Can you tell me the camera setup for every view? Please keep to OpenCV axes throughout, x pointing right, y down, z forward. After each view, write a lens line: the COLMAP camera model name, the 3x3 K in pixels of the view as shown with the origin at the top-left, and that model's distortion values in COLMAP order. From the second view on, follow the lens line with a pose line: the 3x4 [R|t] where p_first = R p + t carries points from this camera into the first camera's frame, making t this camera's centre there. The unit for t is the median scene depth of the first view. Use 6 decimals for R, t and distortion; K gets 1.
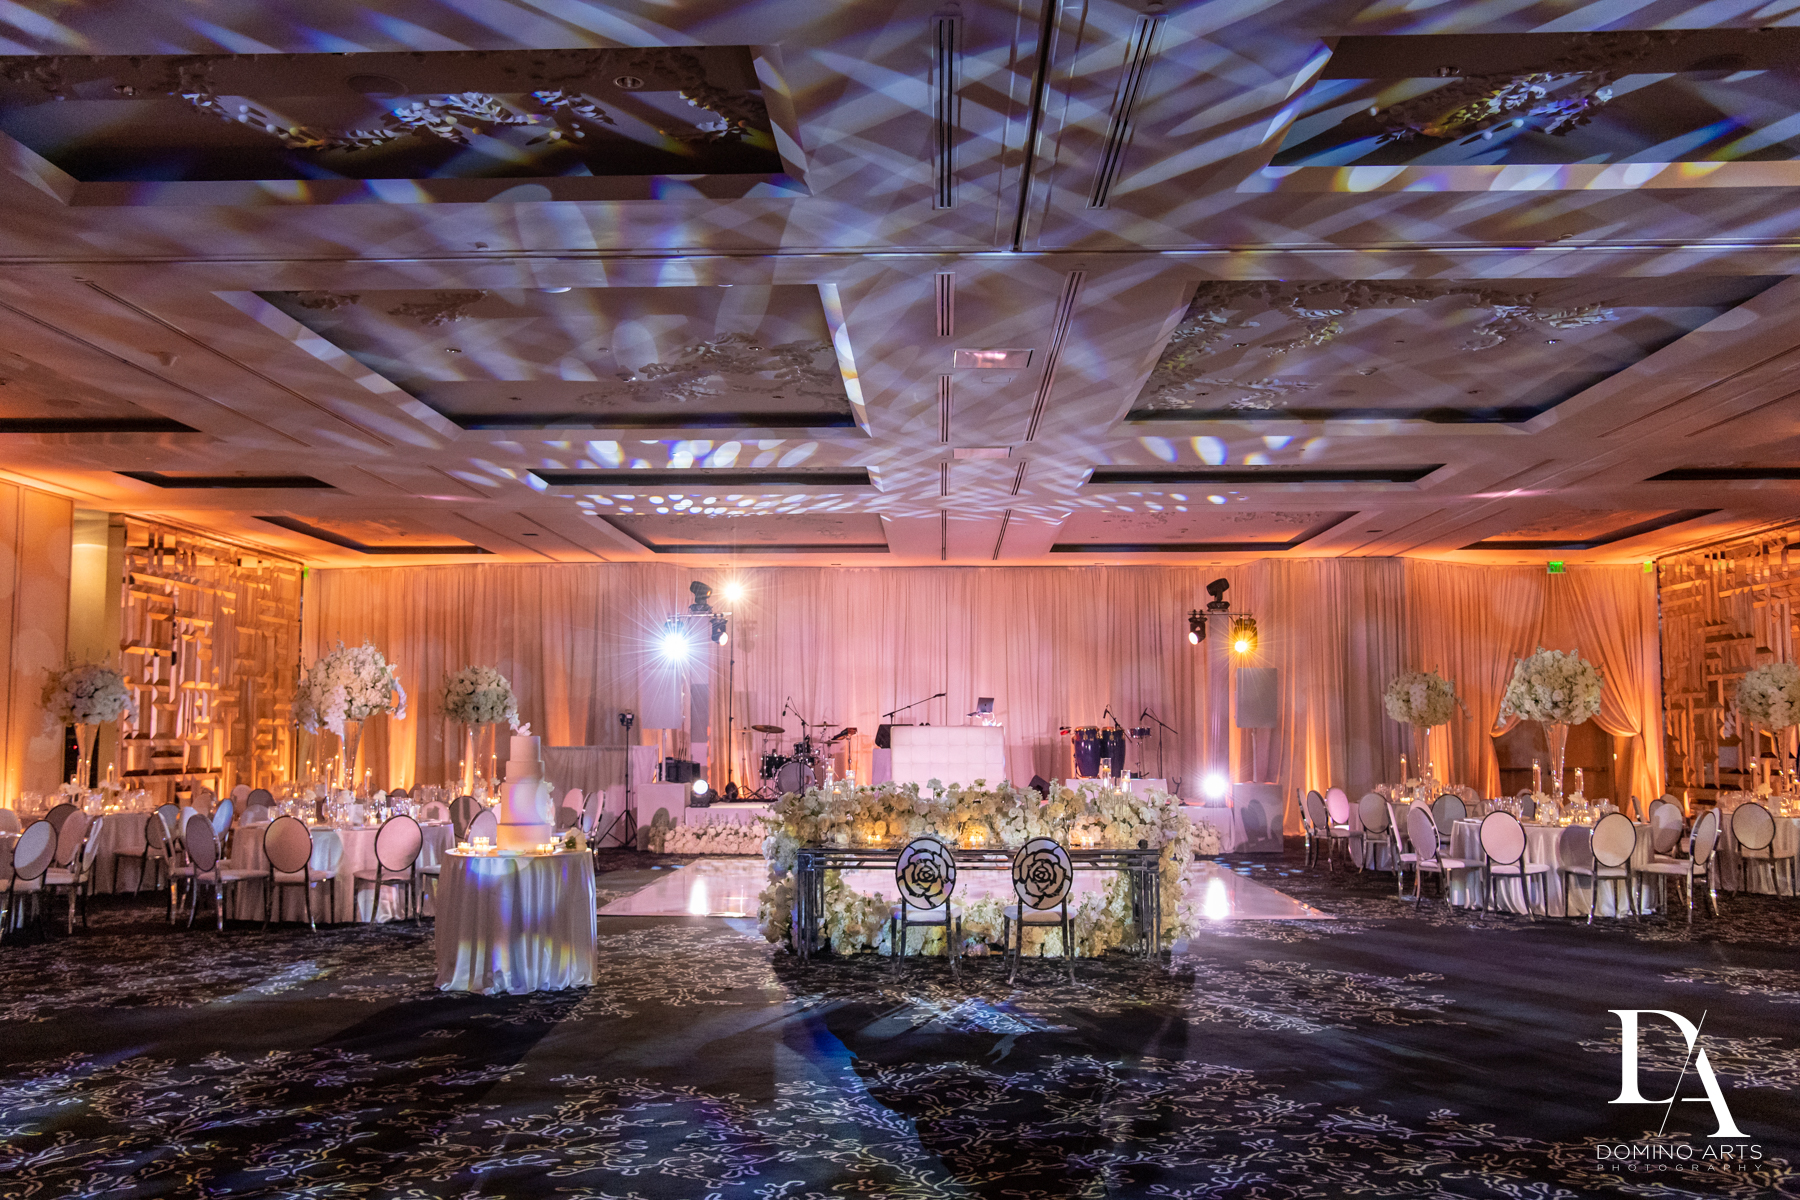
lens RADIAL K [[1663.2, 0, 900.0], [0, 1663.2, 600.0], [0, 0, 1]] dist [-0.067100, 0.000734]
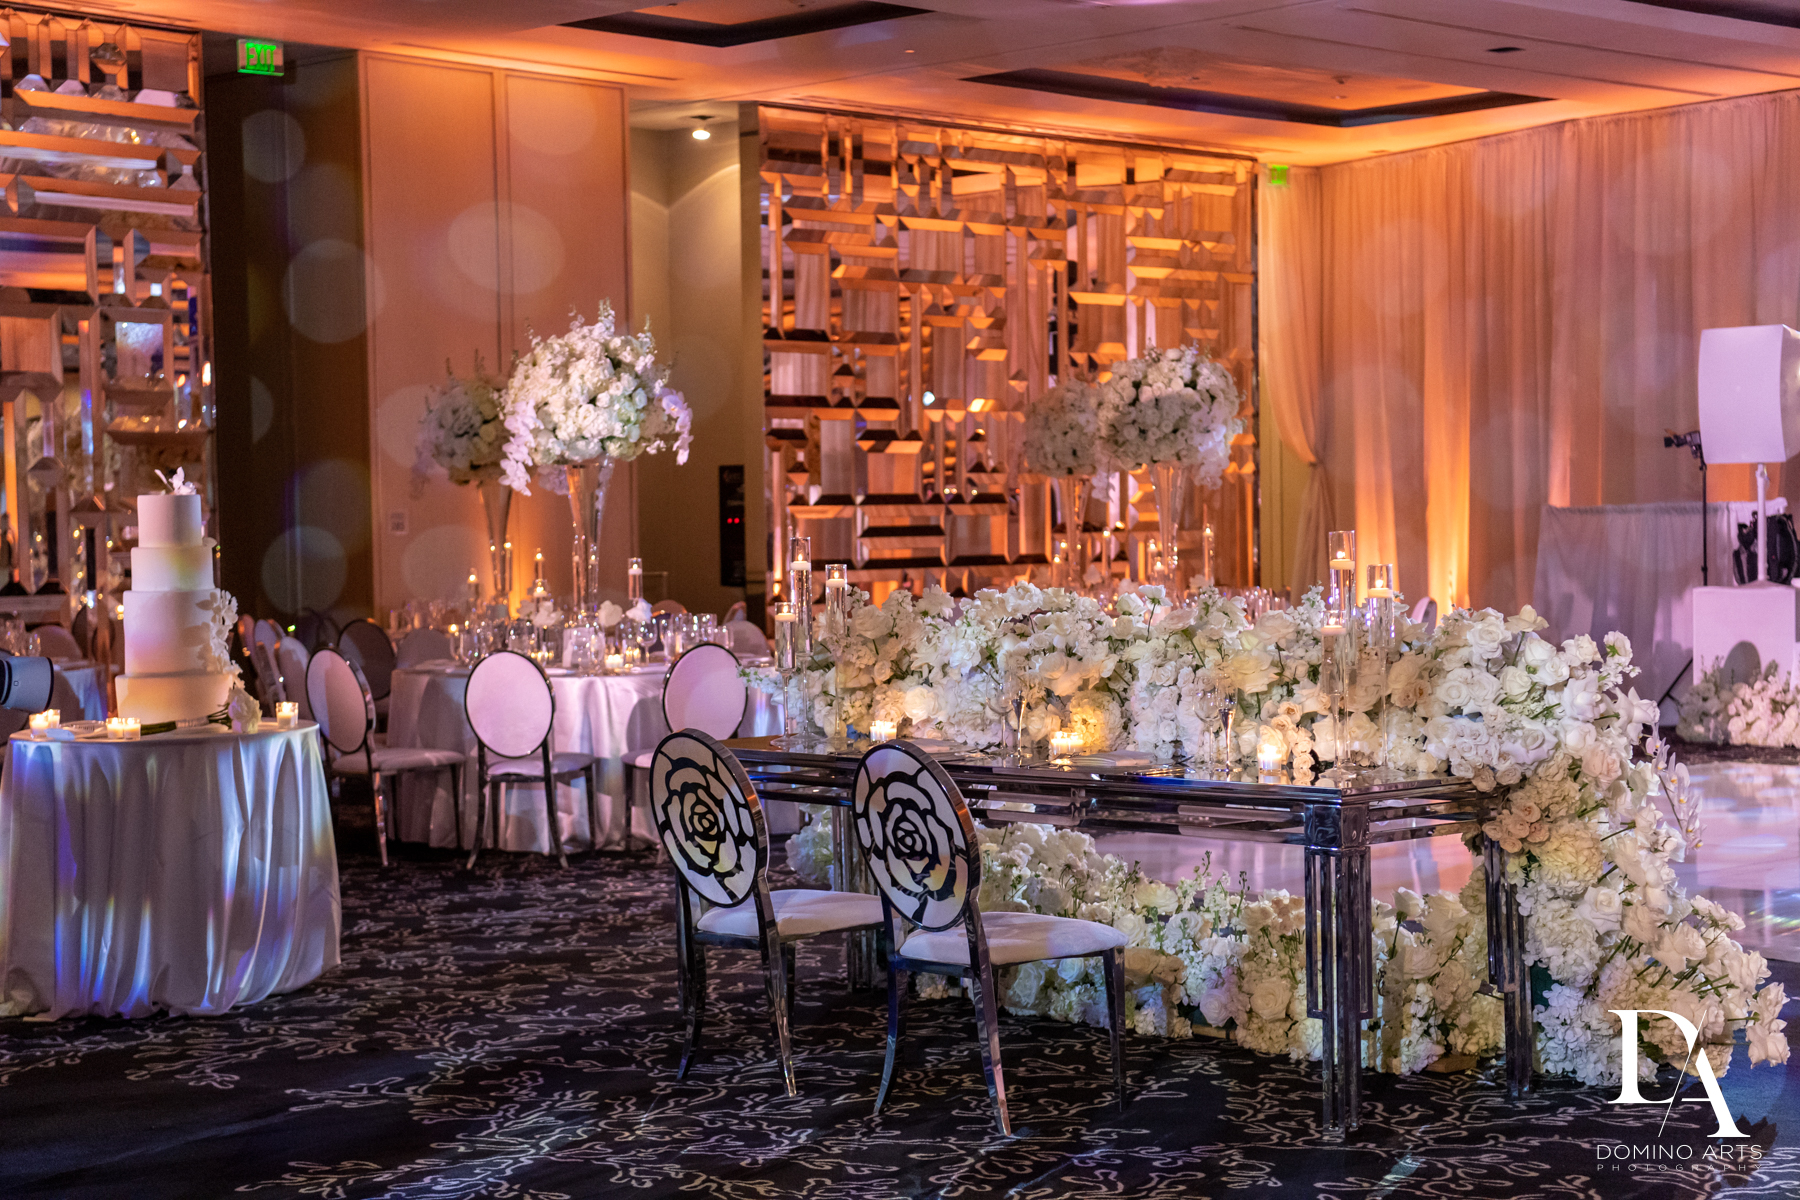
lens RADIAL K [[3100.3, 0, 900.0], [0, 3100.3, 600.0], [0, 0, 1]] dist [0.350896, 0.021273]
pose [[0.730014, 0.008732, -0.683377, 0.570111], [0.072205, 0.993337, 0.089826, 0.046366], [0.679607, -0.114918, 0.724519, 0.485448]]
